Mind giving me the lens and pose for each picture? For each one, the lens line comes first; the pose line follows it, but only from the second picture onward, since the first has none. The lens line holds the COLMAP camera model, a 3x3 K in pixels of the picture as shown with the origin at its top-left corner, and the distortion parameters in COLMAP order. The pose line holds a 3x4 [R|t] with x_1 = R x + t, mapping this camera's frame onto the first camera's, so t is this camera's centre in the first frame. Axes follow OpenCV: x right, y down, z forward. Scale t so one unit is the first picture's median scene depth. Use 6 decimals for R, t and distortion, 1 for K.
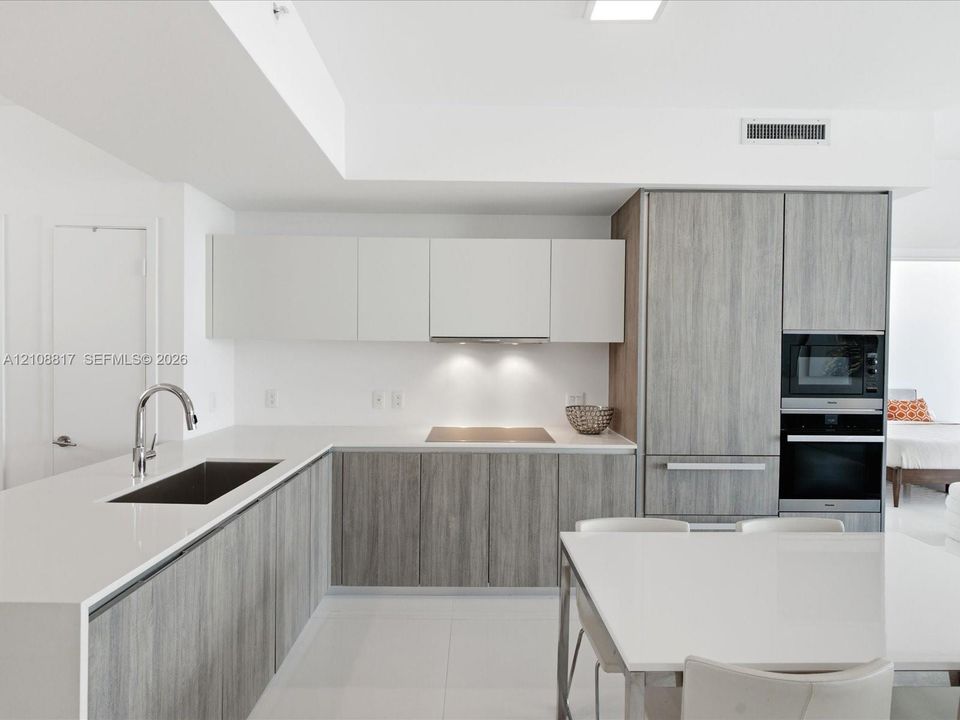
lens RADIAL K [[491.3, 0, 480.0], [0, 491.3, 360.0], [0, 0, 1]] dist [-0.000144, -0.000361]
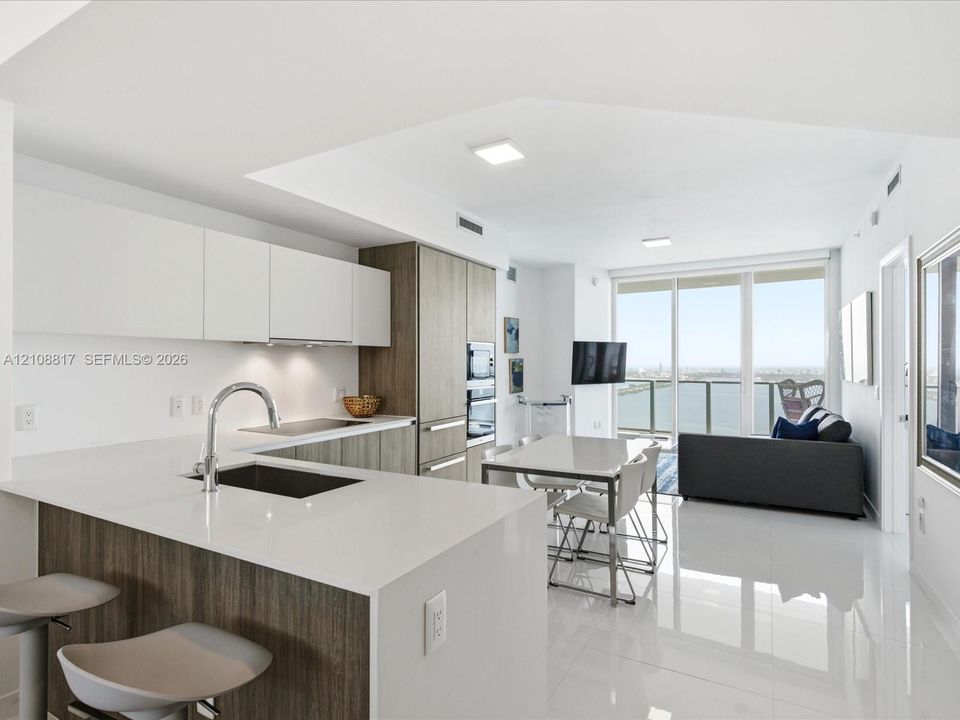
lens RADIAL K [[512.2, 0, 480.0], [0, 512.2, 360.0], [0, 0, 1]] dist [0.000407, -0.001171]
pose [[0.495412, -0.006764, 0.868632, -0.896348], [0.015058, 0.999886, -0.000802, 0.007341], [-0.868527, 0.013477, 0.495458, 0.084897]]
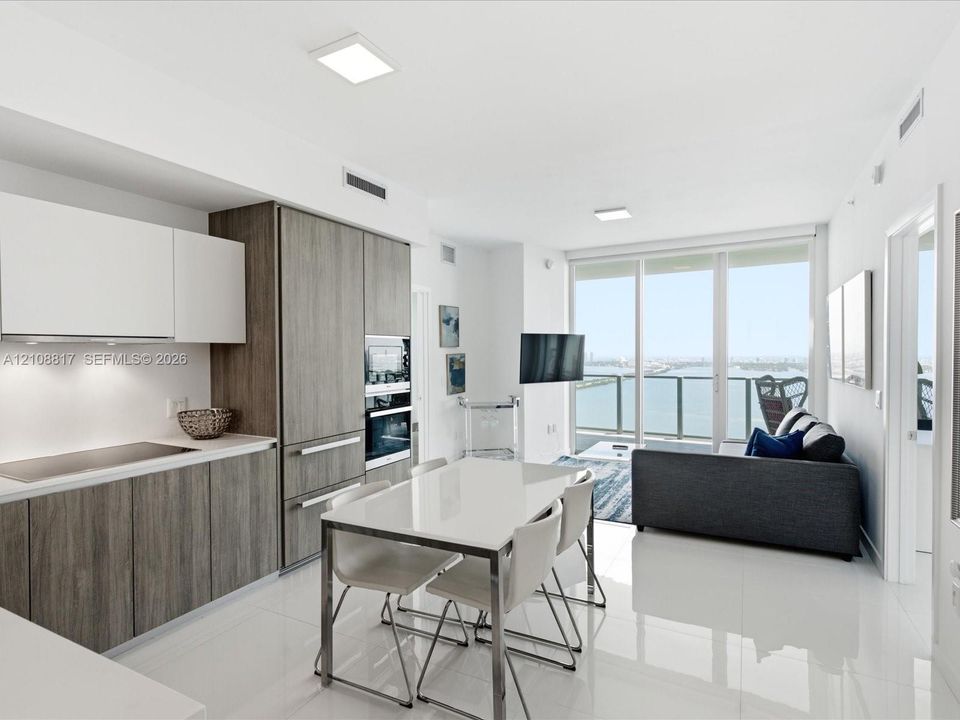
lens RADIAL K [[512.2, 0, 480.0], [0, 512.2, 360.0], [0, 0, 1]] dist [0.000407, -0.001171]
pose [[0.467769, -0.026037, 0.883467, -0.462549], [0.019444, 0.999627, 0.019165, -0.012823], [-0.883637, 0.008213, 0.468101, 0.075385]]
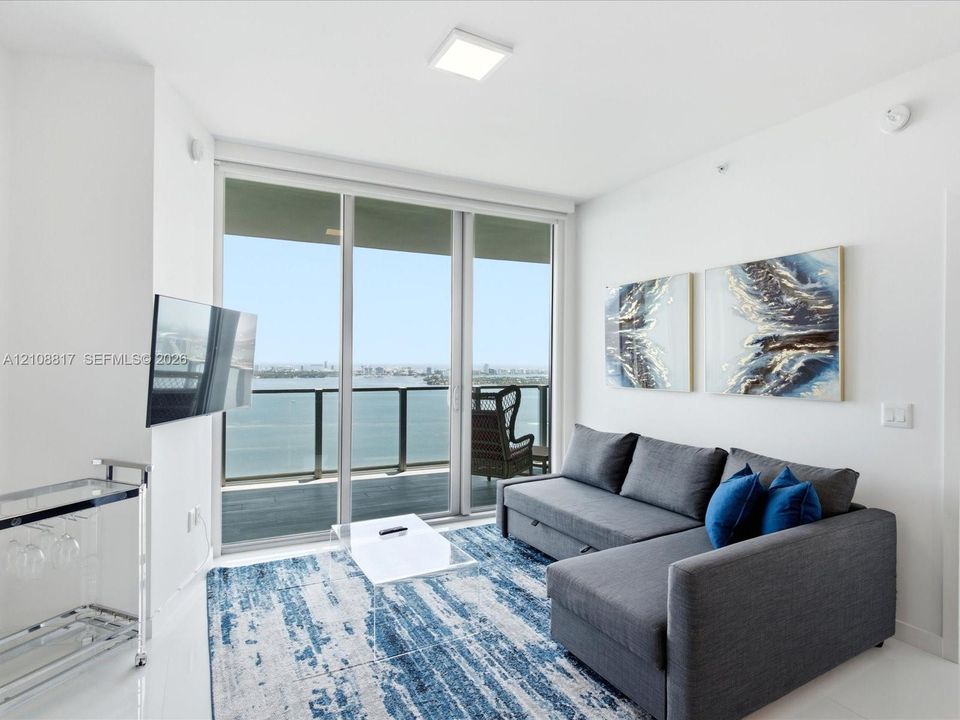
lens RADIAL K [[512.2, 0, 480.0], [0, 512.2, 360.0], [0, 0, 1]] dist [0.000407, -0.001171]
pose [[-0.469787, -0.012137, 0.882696, 0.582237], [-0.001548, 0.999915, 0.012924, 0.014208], [-0.882779, 0.004705, -0.469766, 0.880388]]
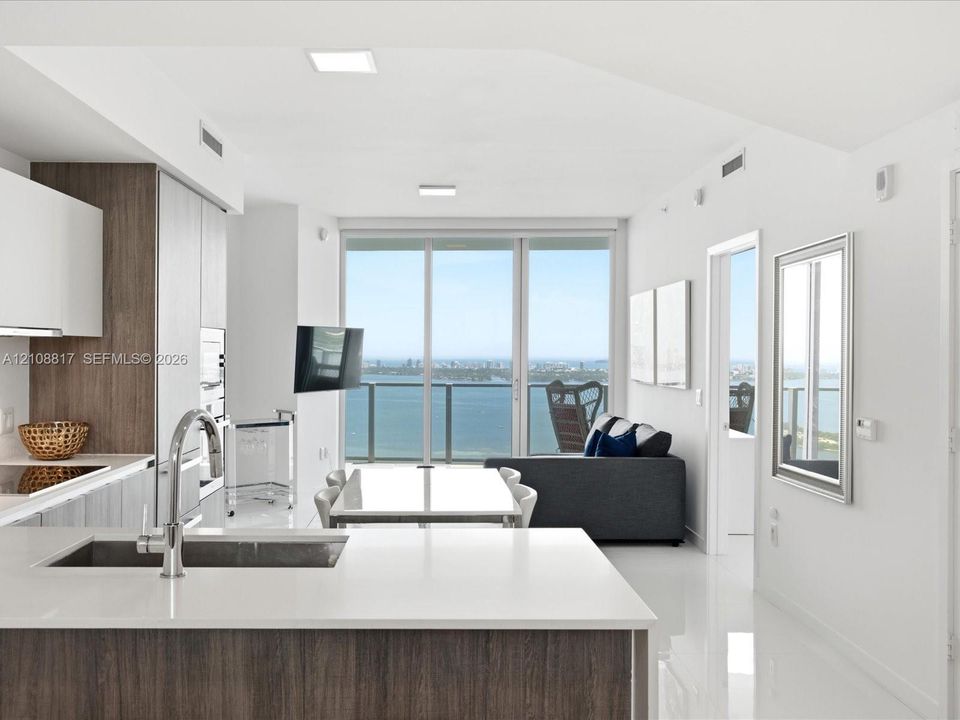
lens RADIAL K [[860.2, 0, 445.3], [0, 860.2, 355.5], [0, 0, 1]] dist [-0.009066, 0.007007]
pose [[-0.001999, -0.015413, 0.999879, -1.216611], [0.005063, 0.999868, 0.015423, -0.026303], [-0.999985, 0.005093, -0.001921, 0.481140]]
